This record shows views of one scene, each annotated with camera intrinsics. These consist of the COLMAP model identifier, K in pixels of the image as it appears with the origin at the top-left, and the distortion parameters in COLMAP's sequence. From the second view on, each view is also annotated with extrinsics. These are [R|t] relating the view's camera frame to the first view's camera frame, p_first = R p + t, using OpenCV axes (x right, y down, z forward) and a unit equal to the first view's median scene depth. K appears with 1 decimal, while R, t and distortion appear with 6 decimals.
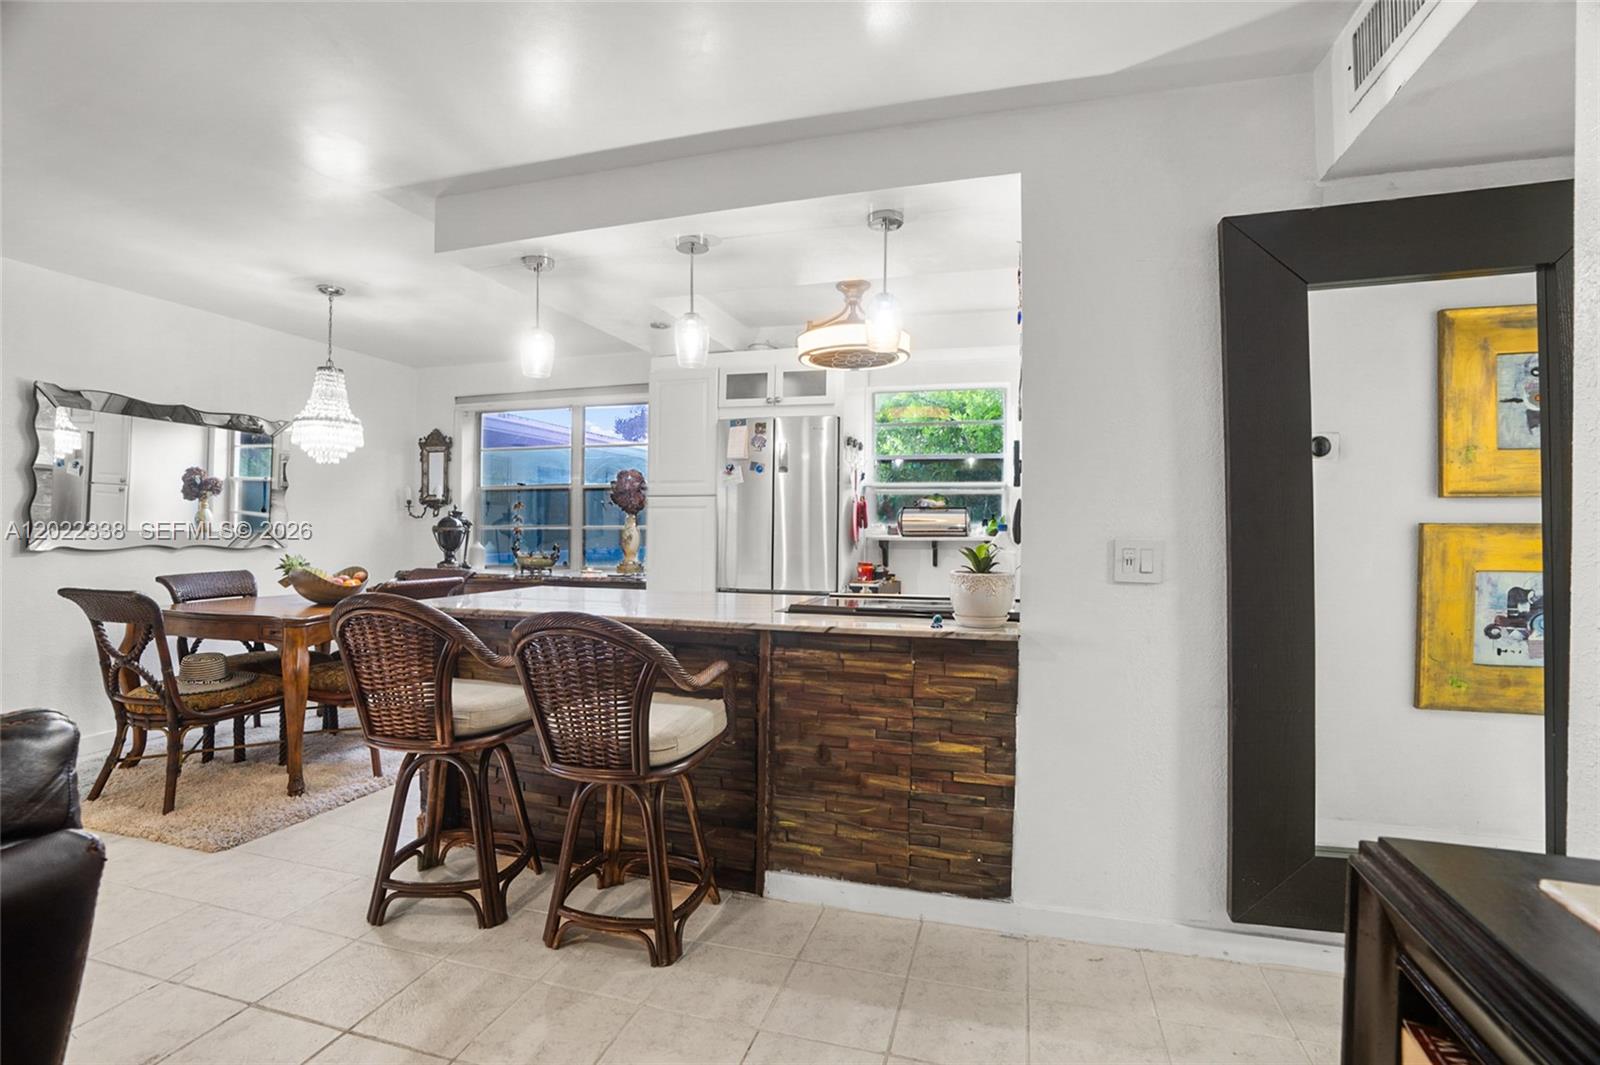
lens RADIAL K [[748.4, 0, 806.5], [0, 748.4, 528.7], [0, 0, 1]] dist [-0.074859, 0.029338]
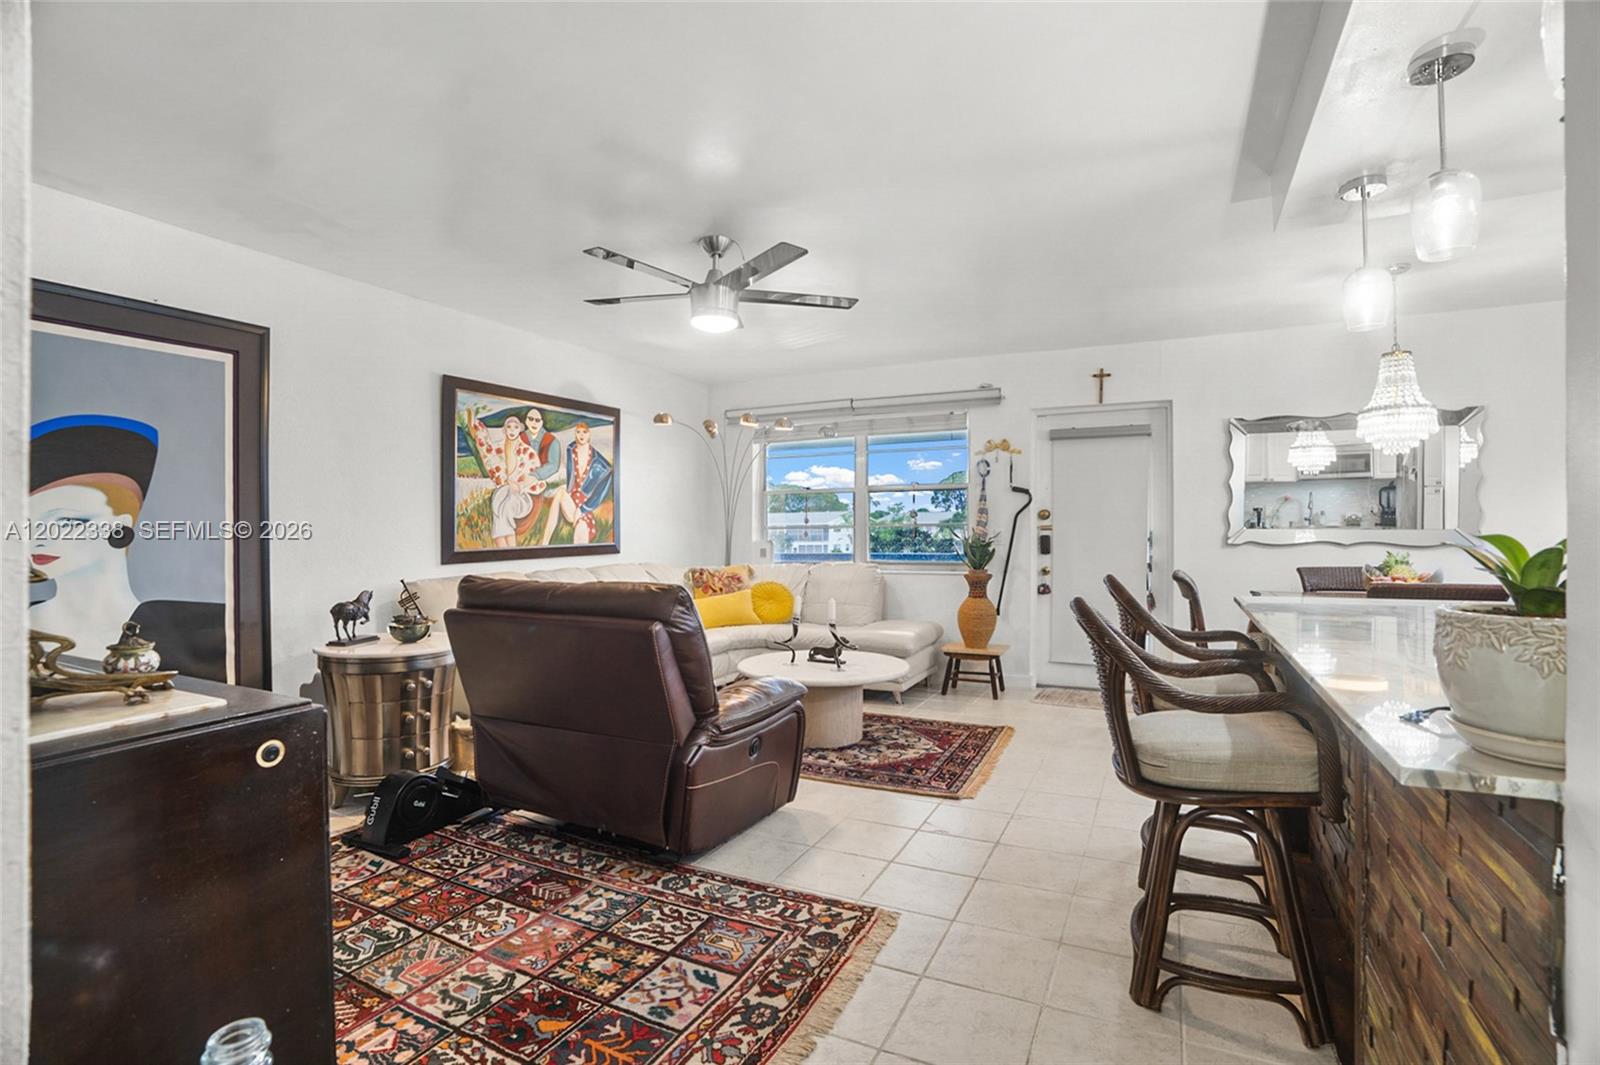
lens RADIAL K [[748.4, 0, 806.5], [0, 748.4, 528.7], [0, 0, 1]] dist [-0.074859, 0.029338]
pose [[-0.173399, -0.010061, -0.984800, 0.456533], [0.007245, 0.999908, -0.011491, 0.012202], [0.984825, -0.009128, -0.173310, 0.493054]]
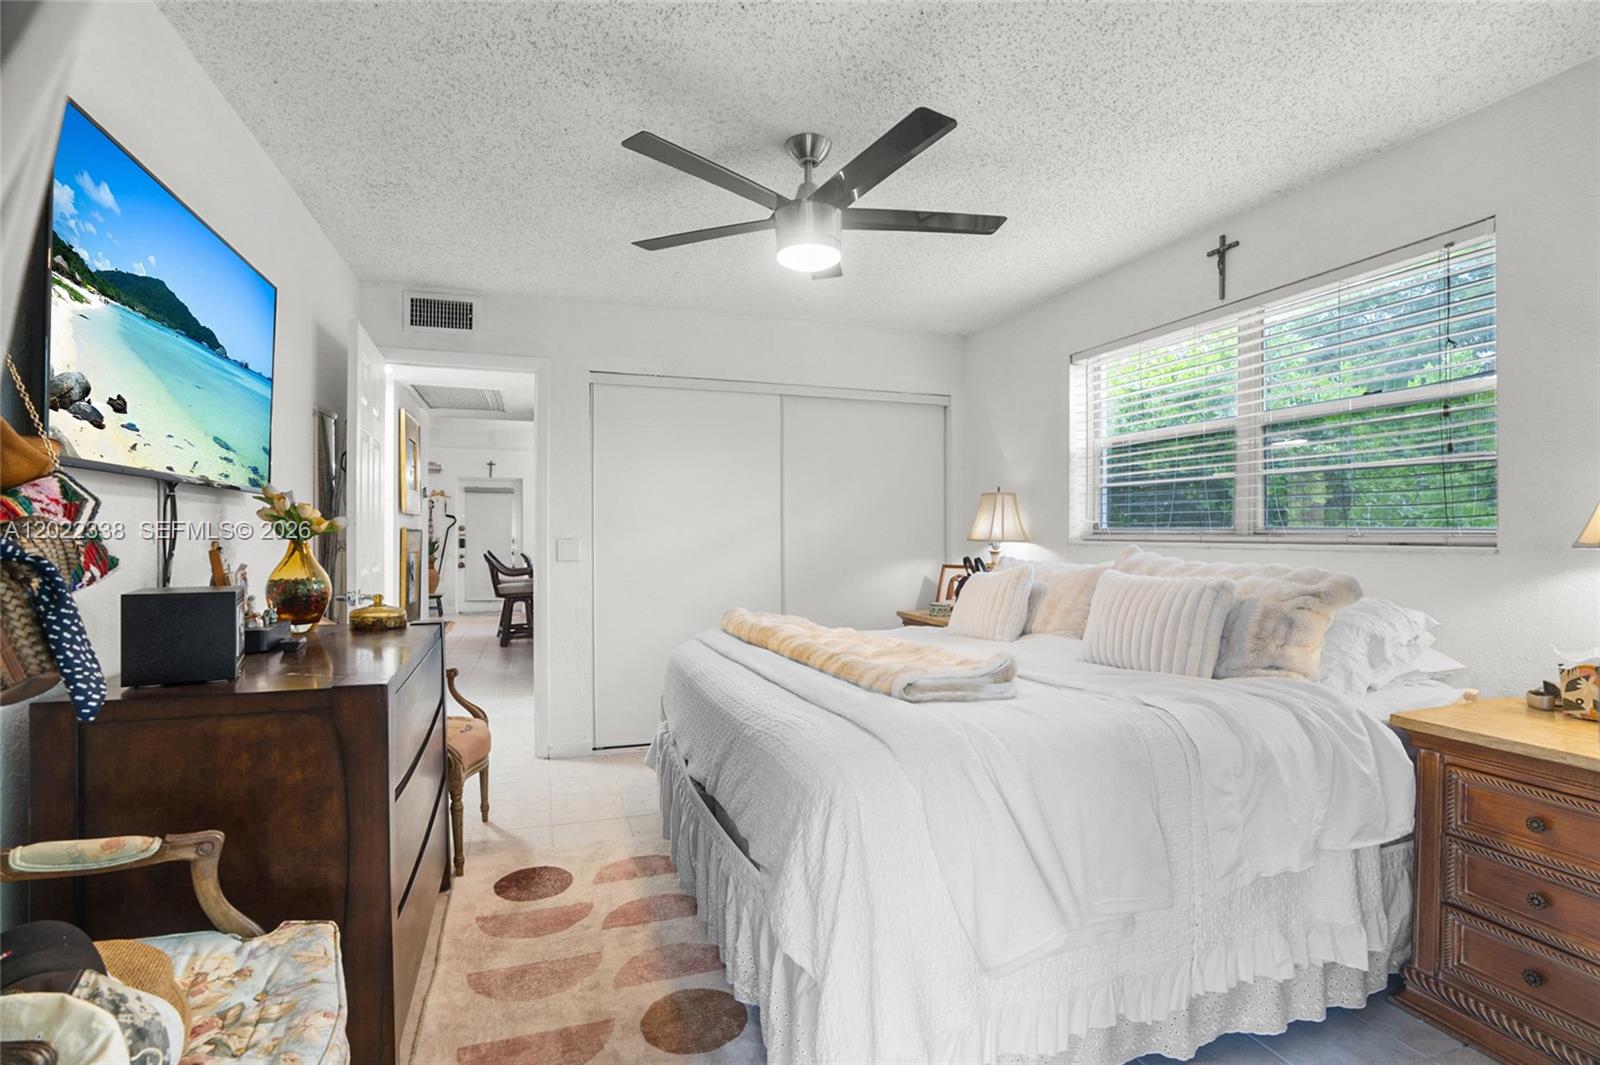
lens RADIAL K [[748.4, 0, 806.5], [0, 748.4, 528.7], [0, 0, 1]] dist [-0.074859, 0.029338]
pose [[0.580673, -0.010074, -0.814075, 2.542121], [0.004234, 0.999947, -0.009354, 0.004066], [0.814126, 0.001985, 0.580685, 0.019329]]
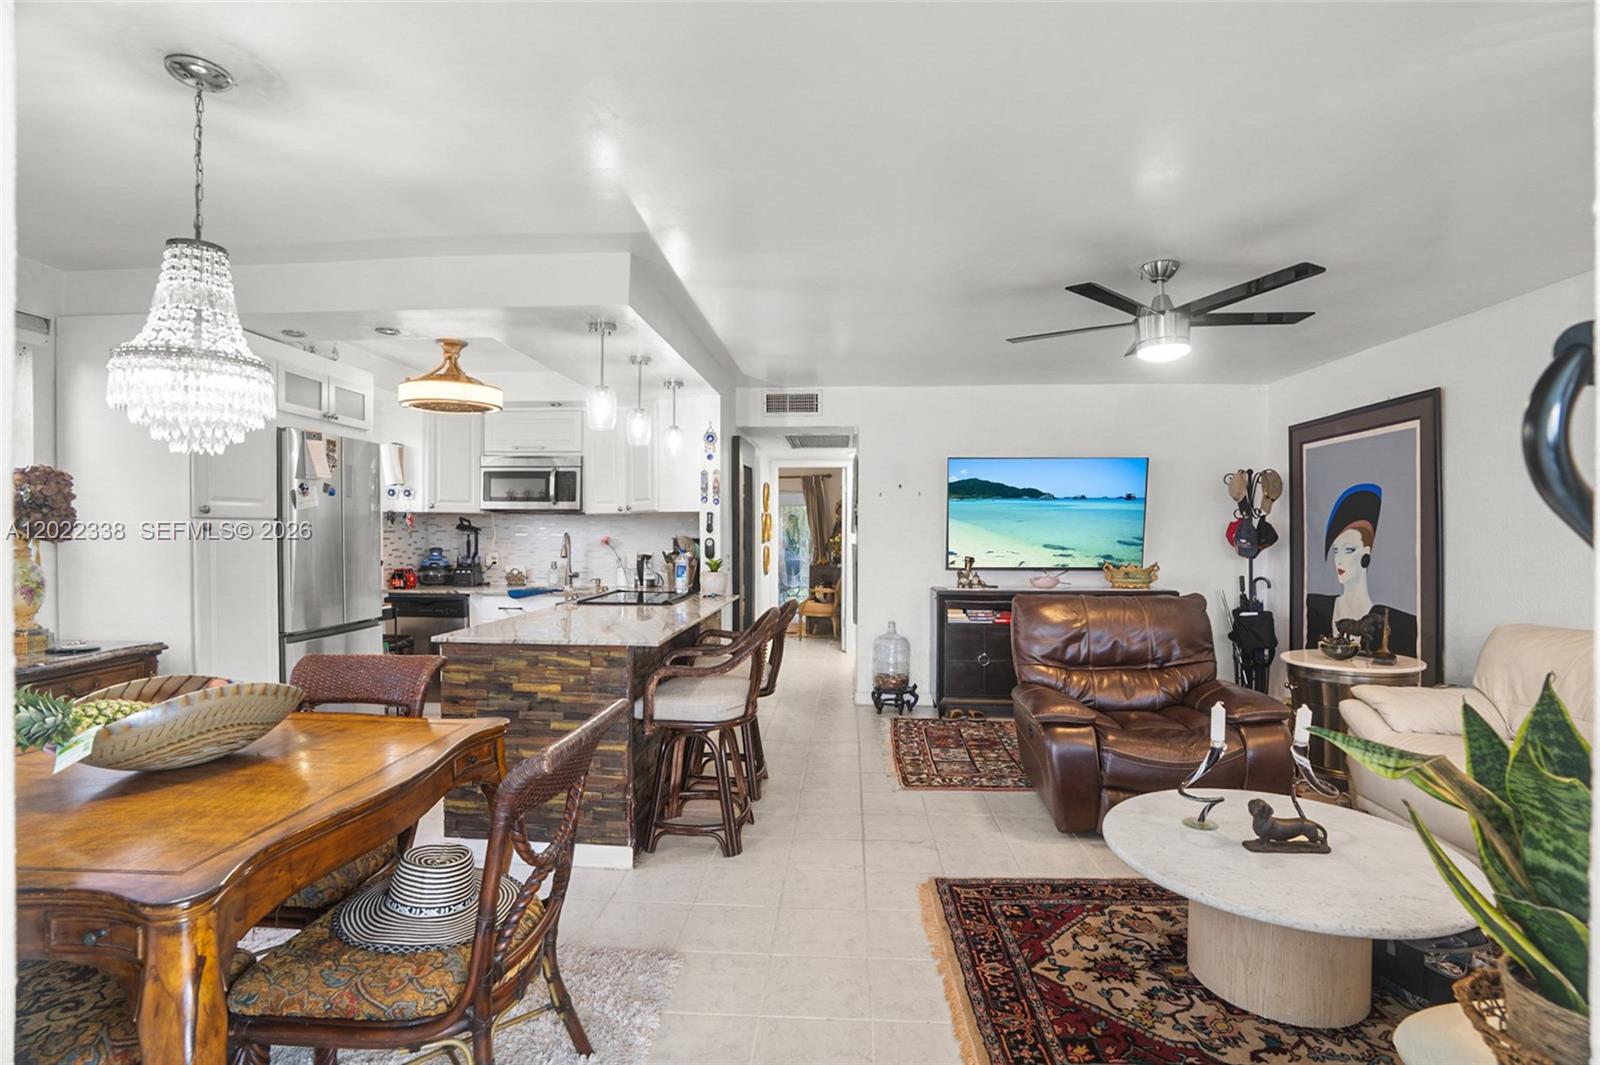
lens RADIAL K [[753.2, 0, 802.9], [0, 753.2, 539.6], [0, 0, 1]] dist [-0.081923, 0.039508]
pose [[-0.219857, -0.018119, 0.975364, -1.400221], [-0.004270, 0.999836, 0.017611, -0.054572], [-0.975523, -0.000293, -0.219898, 0.864484]]
